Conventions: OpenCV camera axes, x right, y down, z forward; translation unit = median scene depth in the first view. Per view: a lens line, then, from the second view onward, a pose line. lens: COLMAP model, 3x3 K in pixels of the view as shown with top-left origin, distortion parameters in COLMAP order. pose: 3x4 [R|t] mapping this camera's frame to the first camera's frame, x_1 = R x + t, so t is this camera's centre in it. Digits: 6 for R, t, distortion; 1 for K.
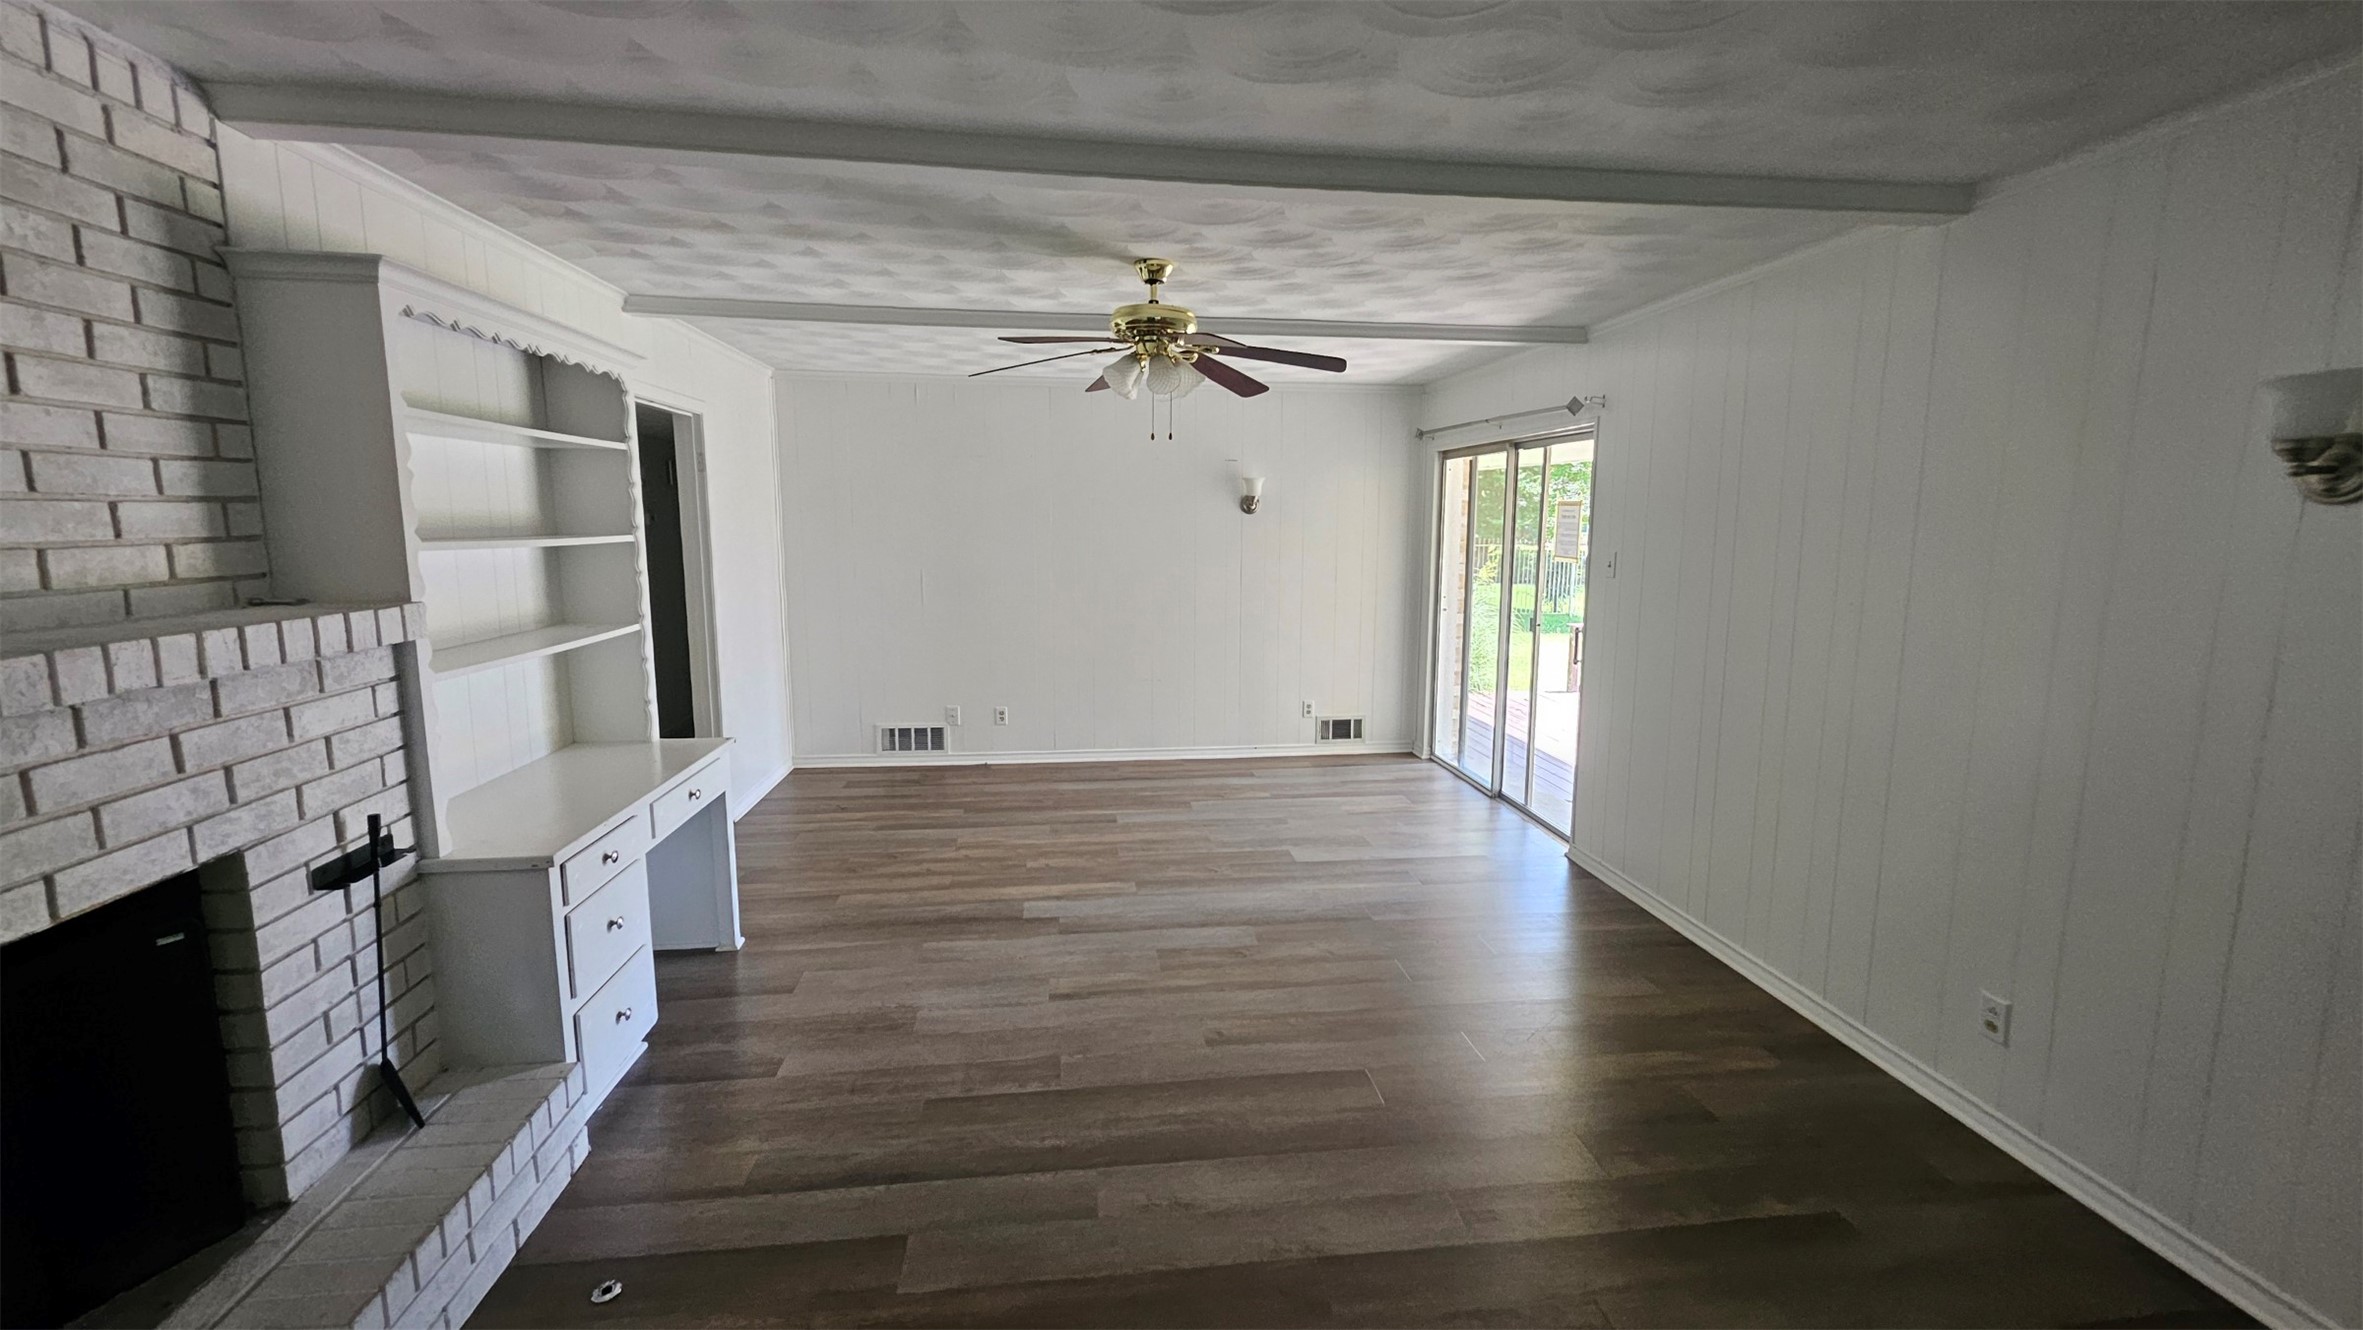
lens RADIAL K [[950.6, 0, 1172.3], [0, 950.6, 653.4], [0, 0, 1]] dist [-0.002018, -0.000122]
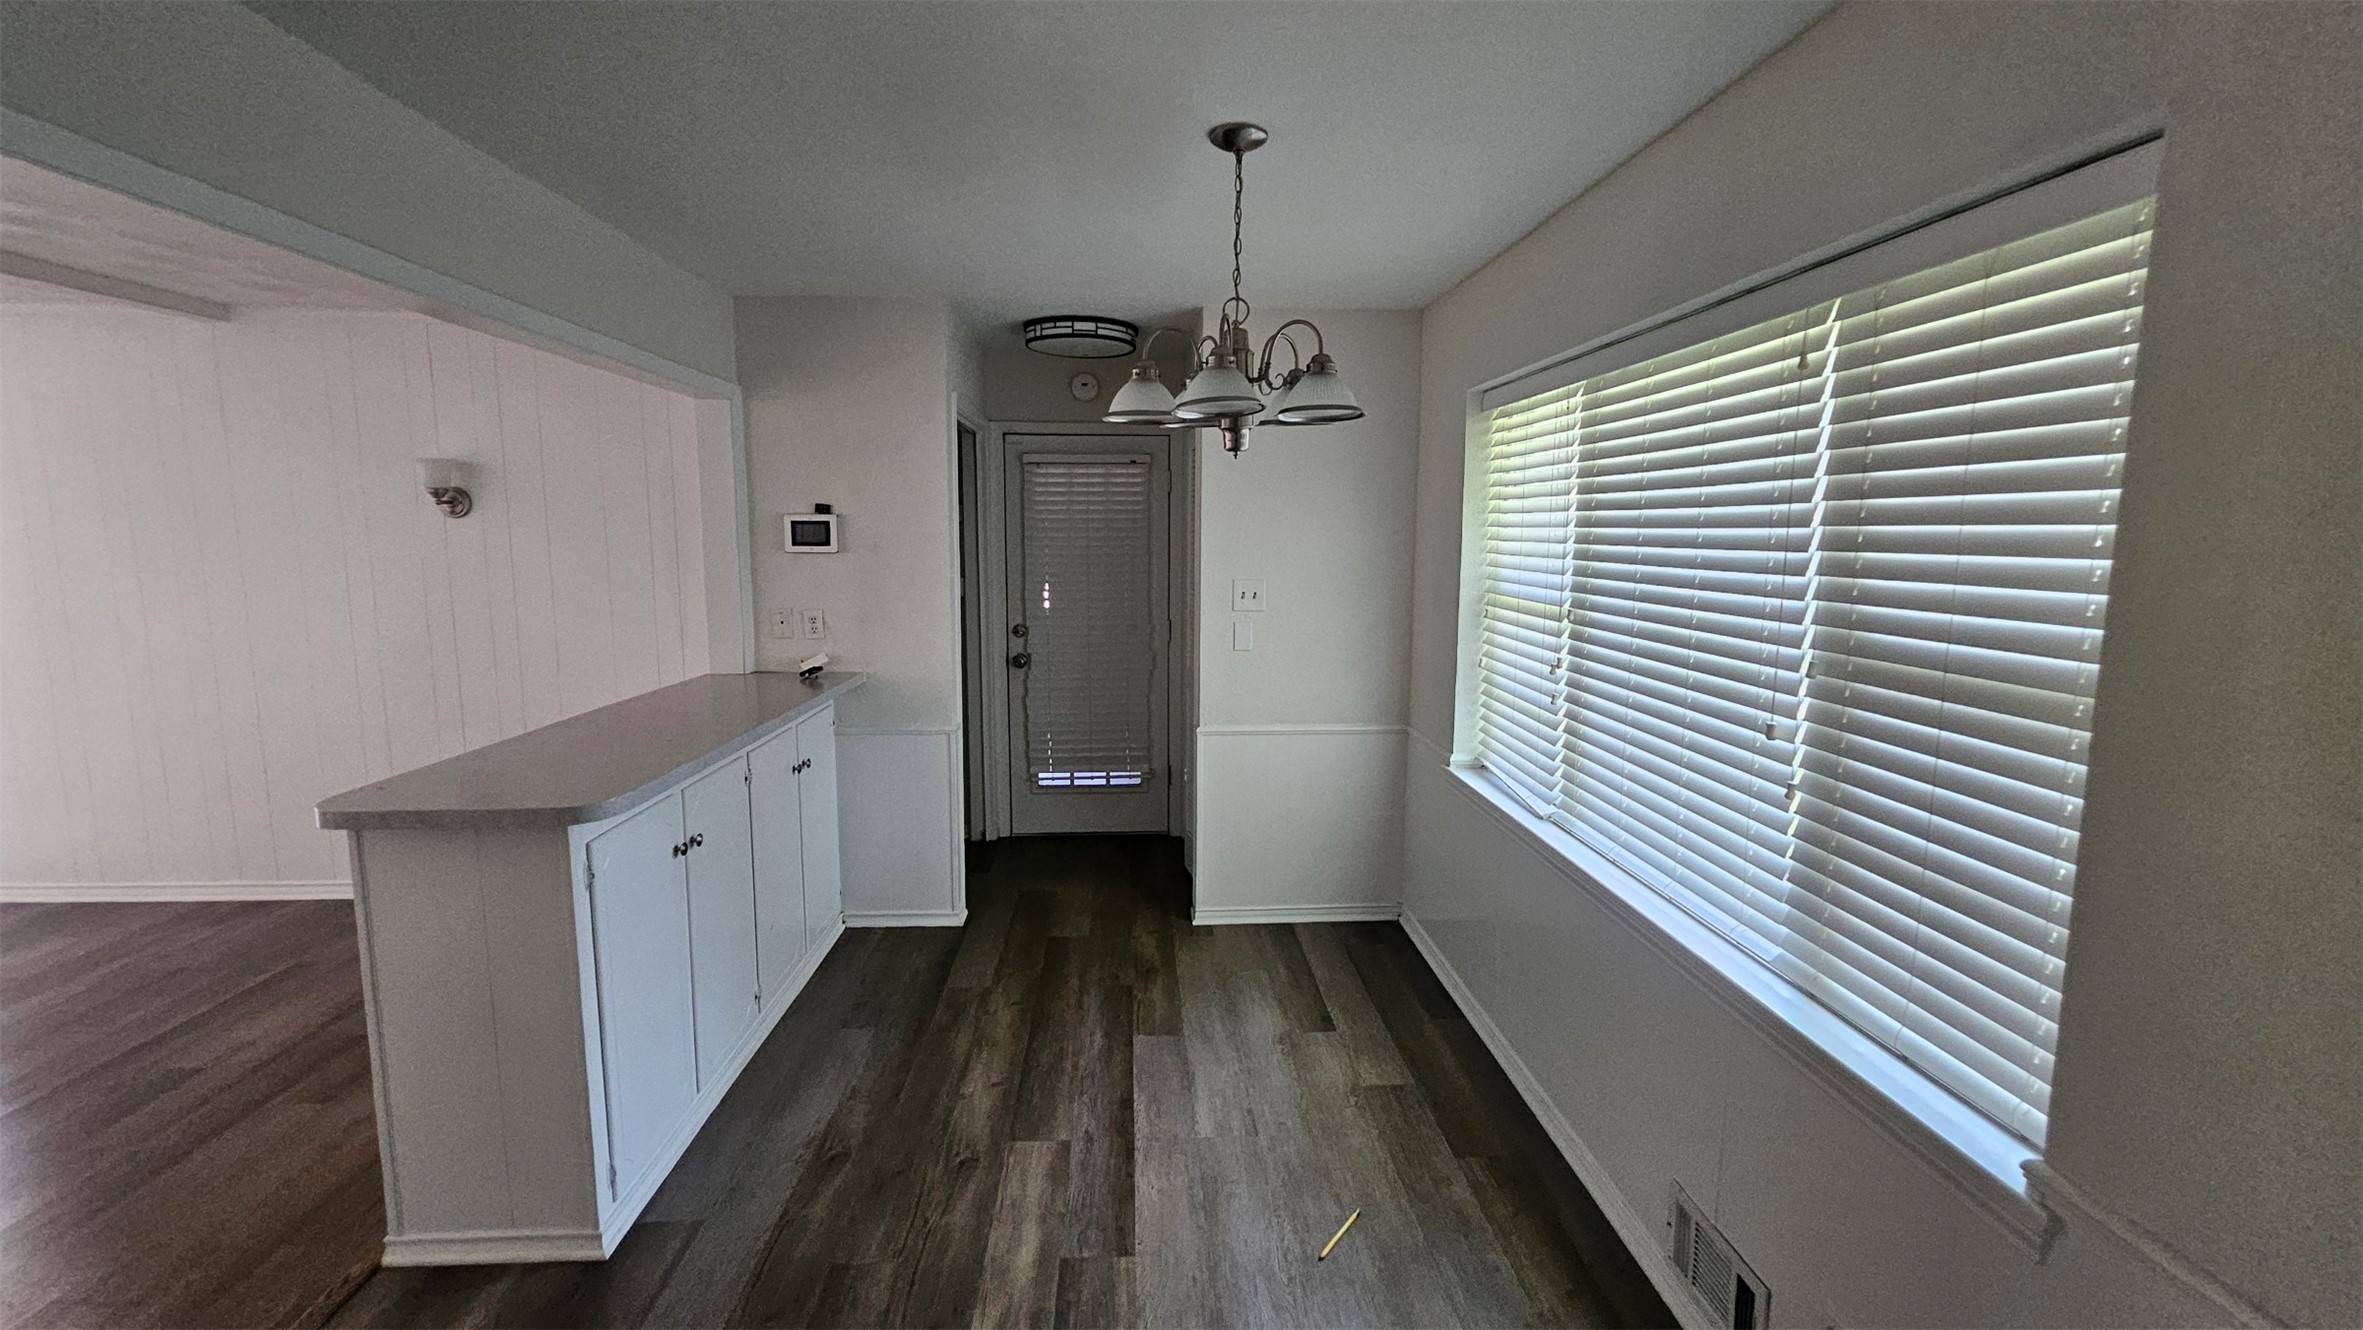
lens RADIAL K [[950.6, 0, 1174.4], [0, 950.6, 666.1], [0, 0, 1]] dist [-0.002018, -0.000122]
pose [[0.072270, -0.137178, 0.987907, -0.925472], [0.127439, 0.983648, 0.127263, 0.120530], [-0.989210, 0.116701, 0.088570, -0.845845]]
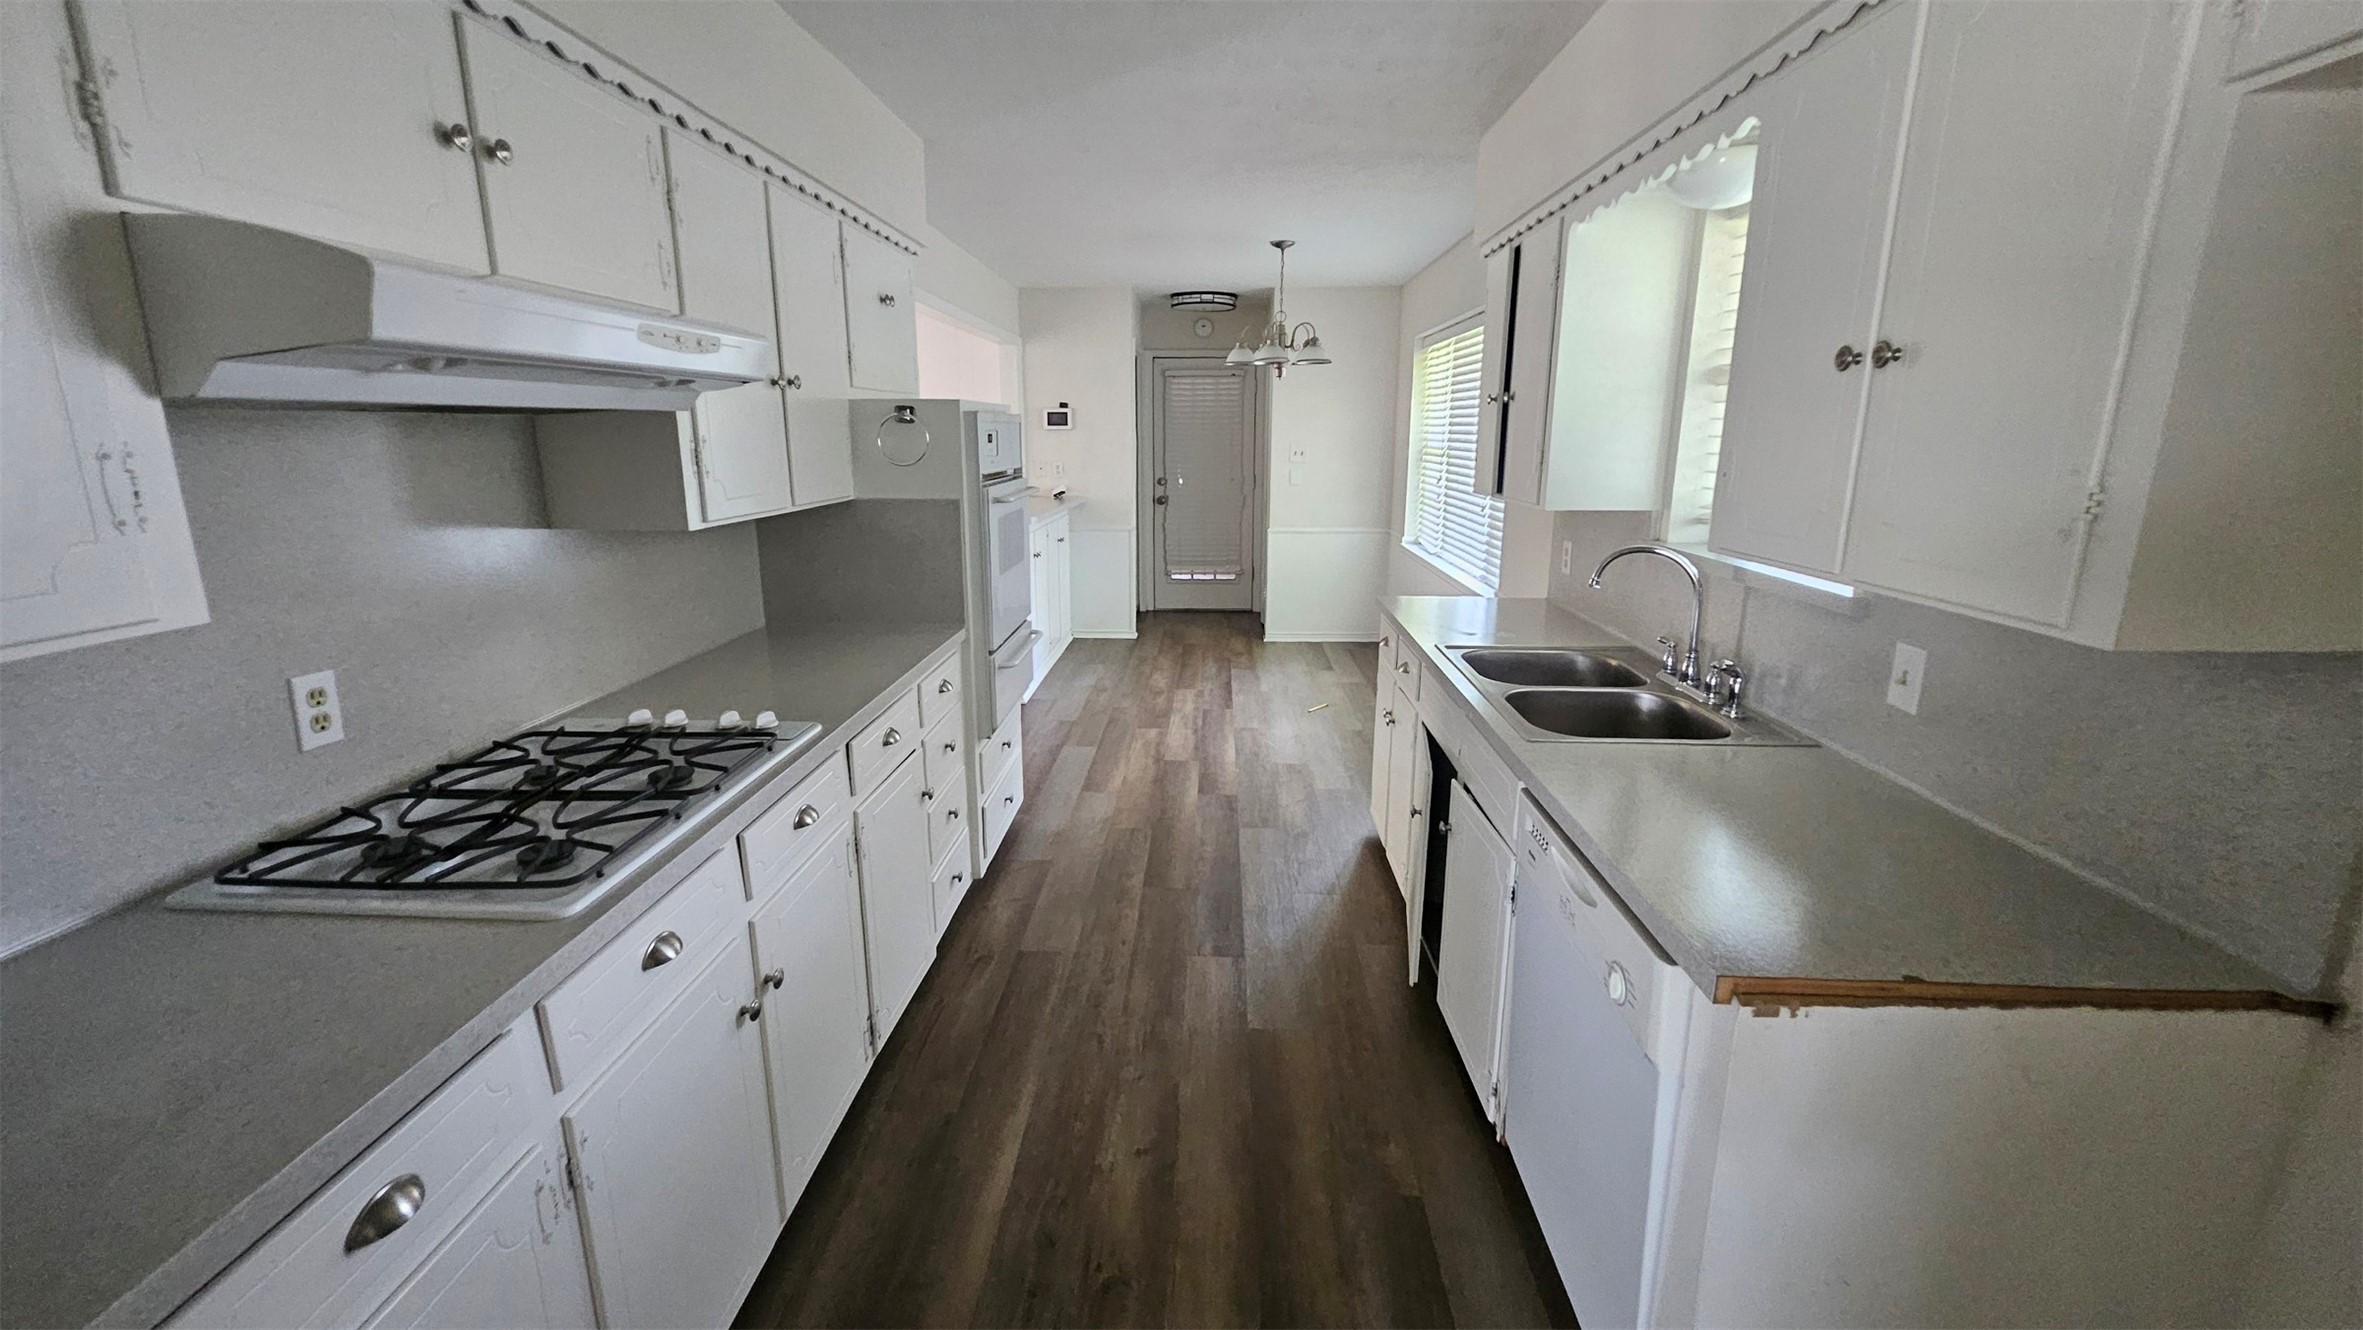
lens RADIAL K [[950.6, 0, 1179.7], [0, 950.6, 650.1], [0, 0, 1]] dist [-0.002018, -0.000122]
pose [[0.161323, -0.218100, 0.962500, -3.097619], [0.130575, 0.971418, 0.198236, 0.228704], [-0.978226, 0.093698, 0.185190, -1.044828]]
